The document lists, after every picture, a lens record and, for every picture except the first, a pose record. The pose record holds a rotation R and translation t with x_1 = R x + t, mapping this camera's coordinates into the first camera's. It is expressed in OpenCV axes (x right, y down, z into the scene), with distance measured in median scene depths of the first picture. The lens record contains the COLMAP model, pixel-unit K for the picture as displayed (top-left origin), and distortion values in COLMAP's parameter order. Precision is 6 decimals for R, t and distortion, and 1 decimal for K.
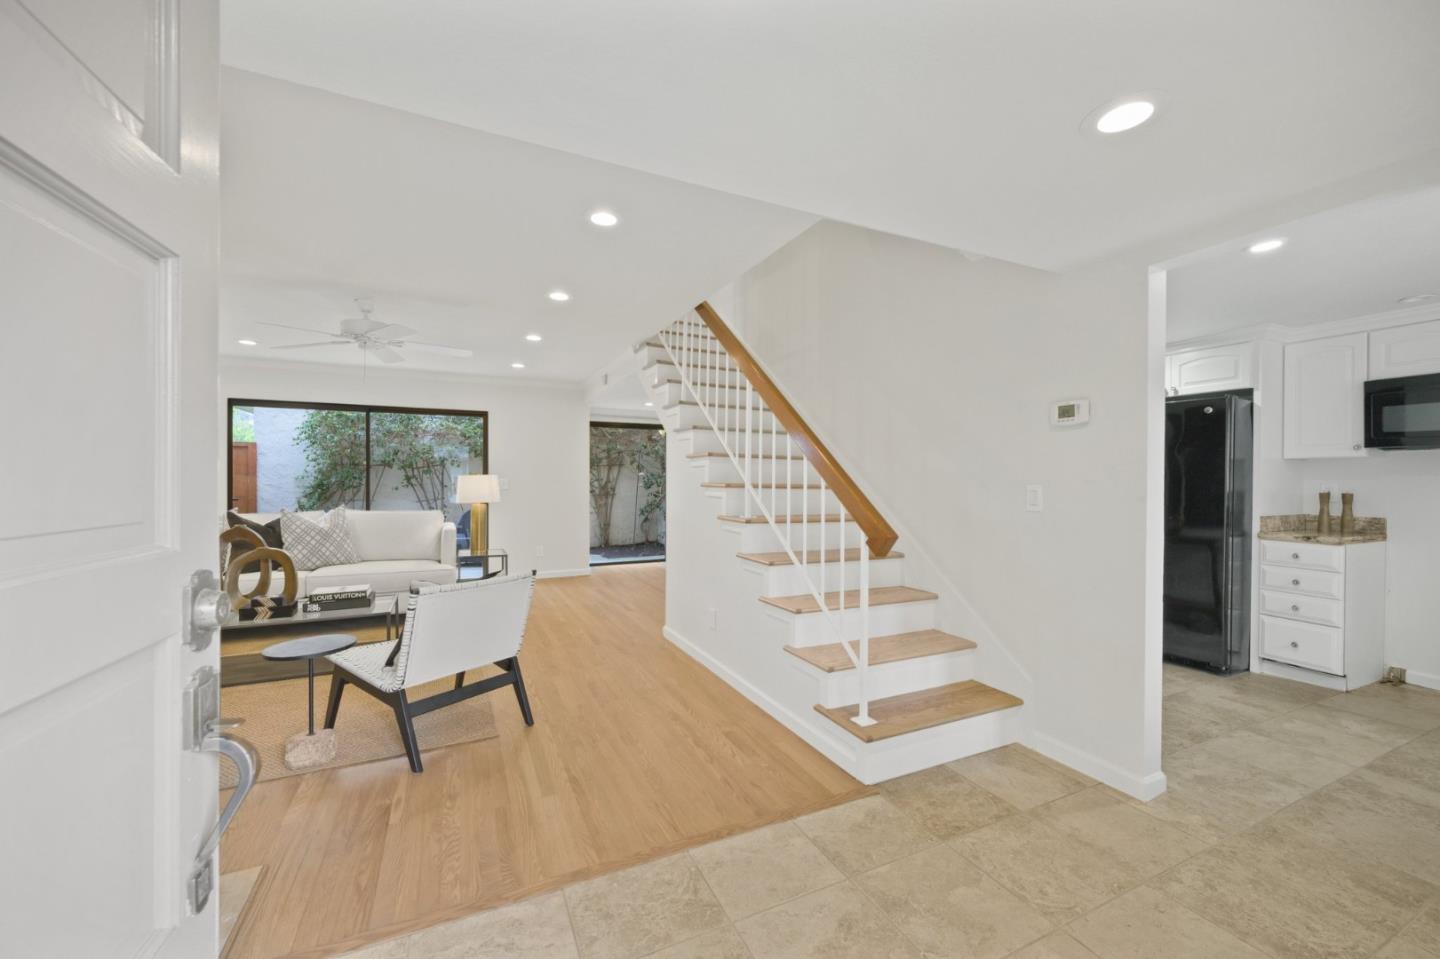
lens RADIAL K [[562.6, 0, 721.4], [0, 562.6, 478.2], [0, 0, 1]] dist [-0.000478, 0.000280]
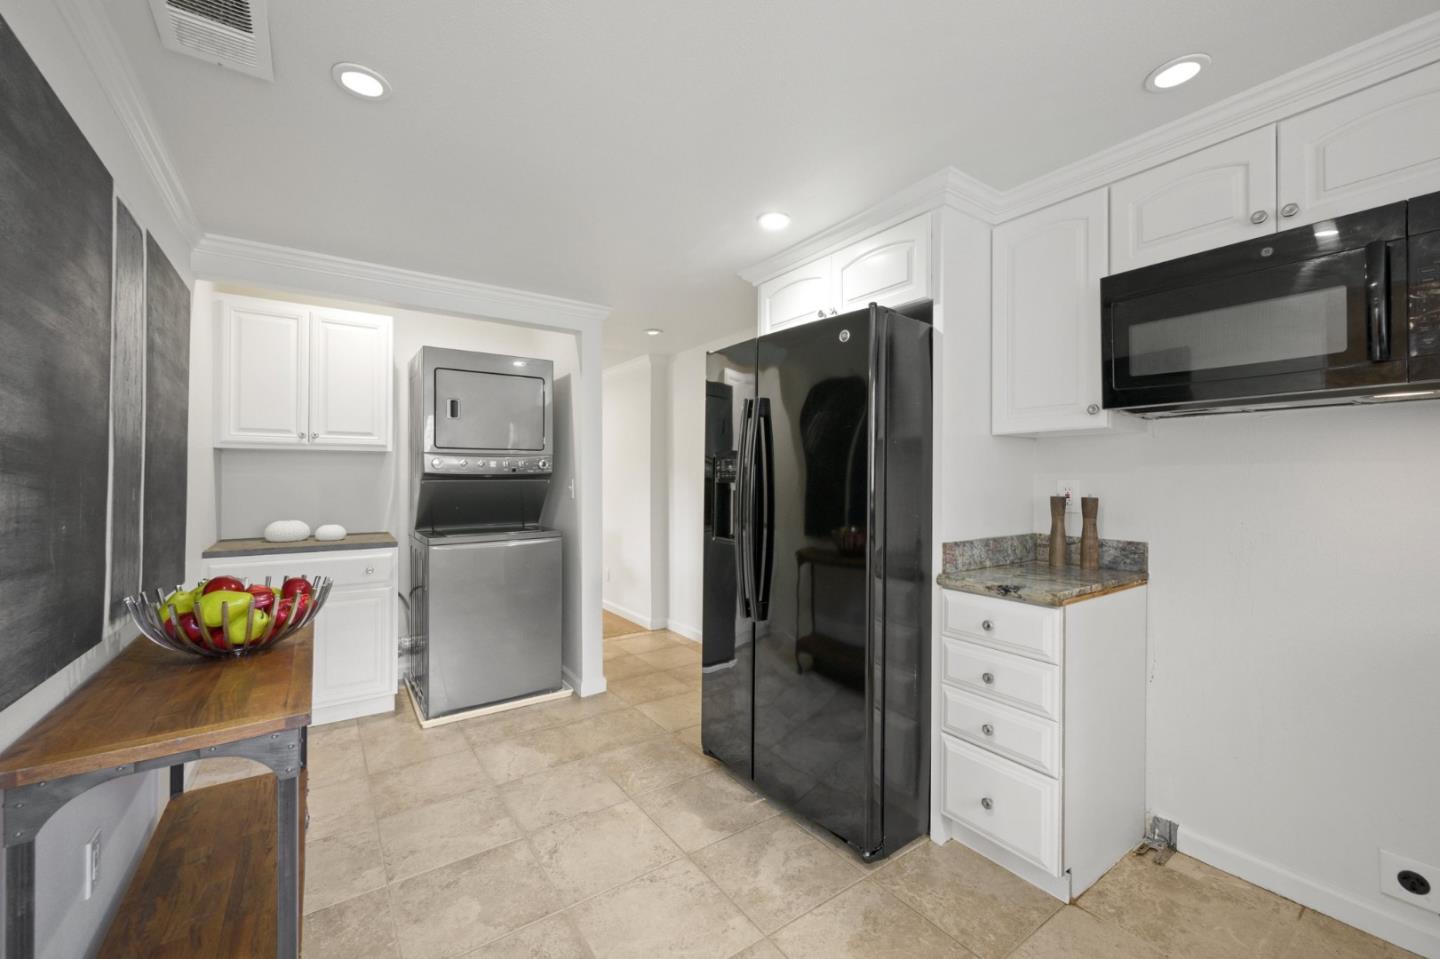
lens RADIAL K [[573.6, 0, 727.3], [0, 573.6, 477.0], [0, 0, 1]] dist [-0.002617, -0.000191]
pose [[0.985882, -0.006357, 0.167321, 0.702009], [0.006551, 0.999978, -0.000610, 0.005719], [-0.167313, 0.001697, 0.985902, 0.531706]]
